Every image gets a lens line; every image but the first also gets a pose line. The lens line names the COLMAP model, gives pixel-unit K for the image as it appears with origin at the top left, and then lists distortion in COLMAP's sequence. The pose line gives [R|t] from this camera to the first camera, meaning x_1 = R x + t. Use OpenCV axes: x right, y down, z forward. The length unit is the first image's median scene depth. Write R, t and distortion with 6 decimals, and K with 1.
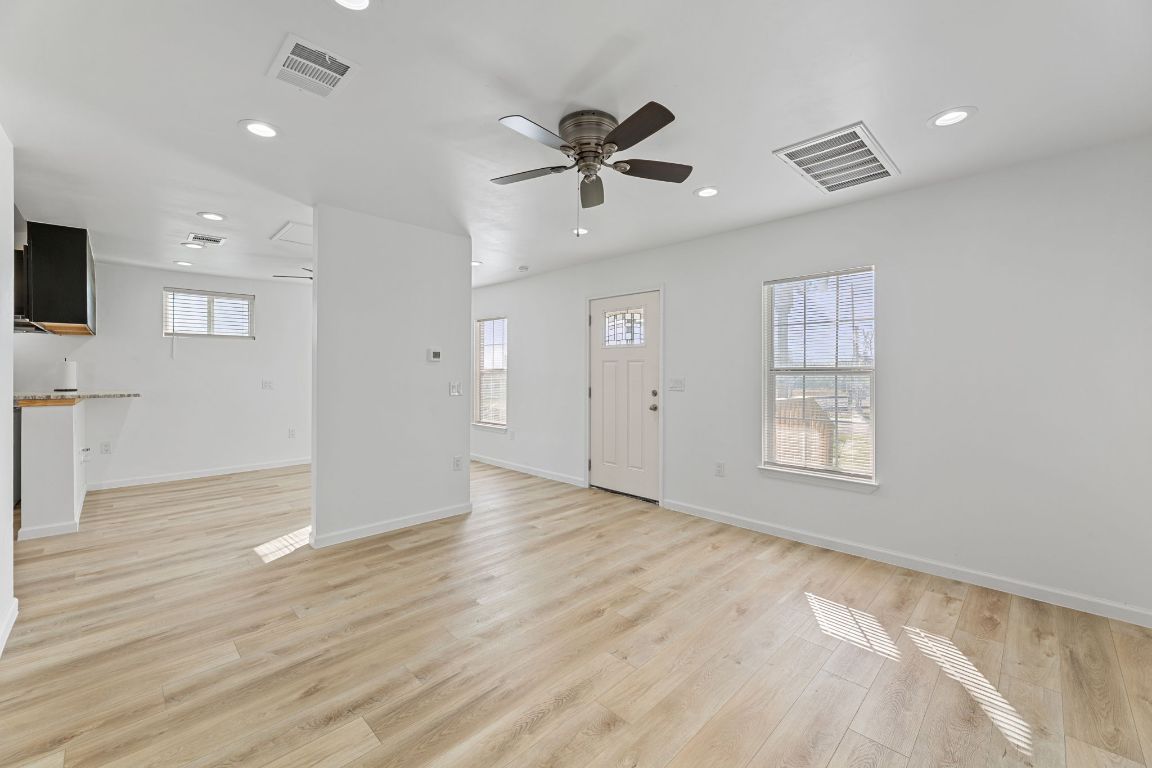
lens RADIAL K [[462.9, 0, 574.2], [0, 462.9, 372.1], [0, 0, 1]] dist [-0.001956, -0.000215]
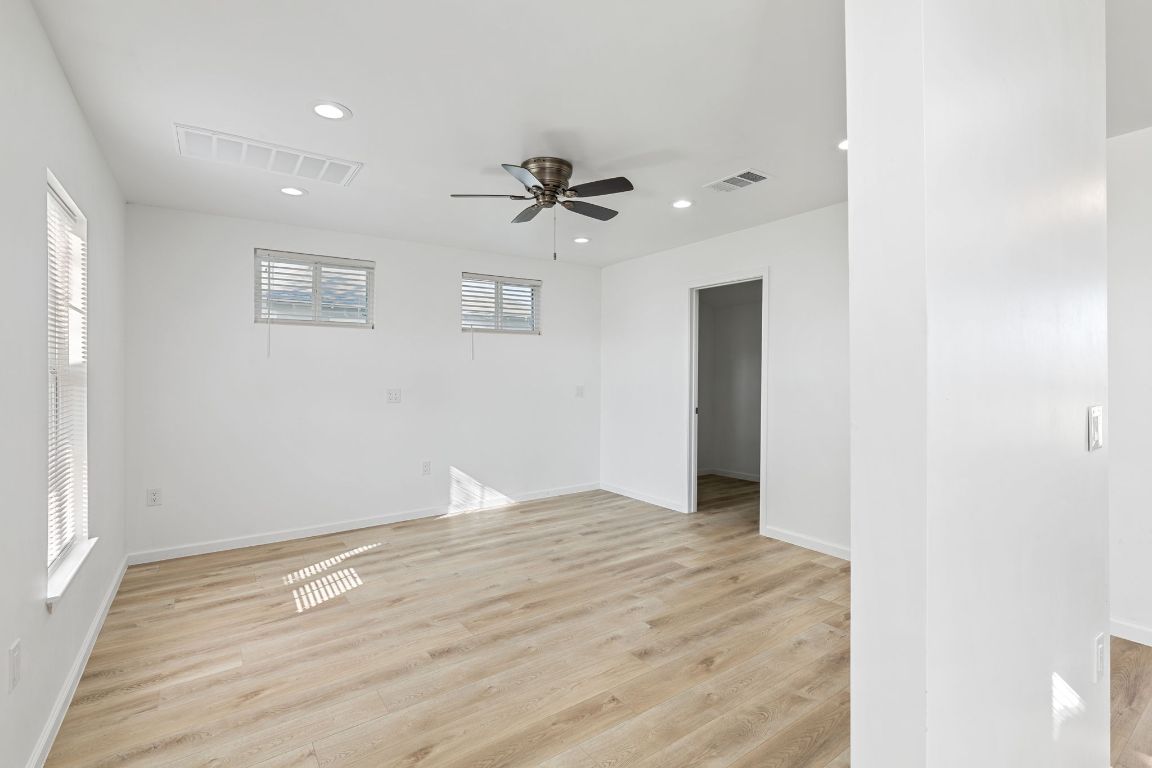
lens RADIAL K [[525.0, 0, 576.0], [0, 525.0, 384.0], [0, 0, 1]] dist [-0.002300, -0.000527]
pose [[-0.985968, -0.001403, 0.166929, -0.205064], [0.000865, 0.999908, 0.013518, 0.000297], [-0.166932, 0.013473, -0.985876, 1.754410]]
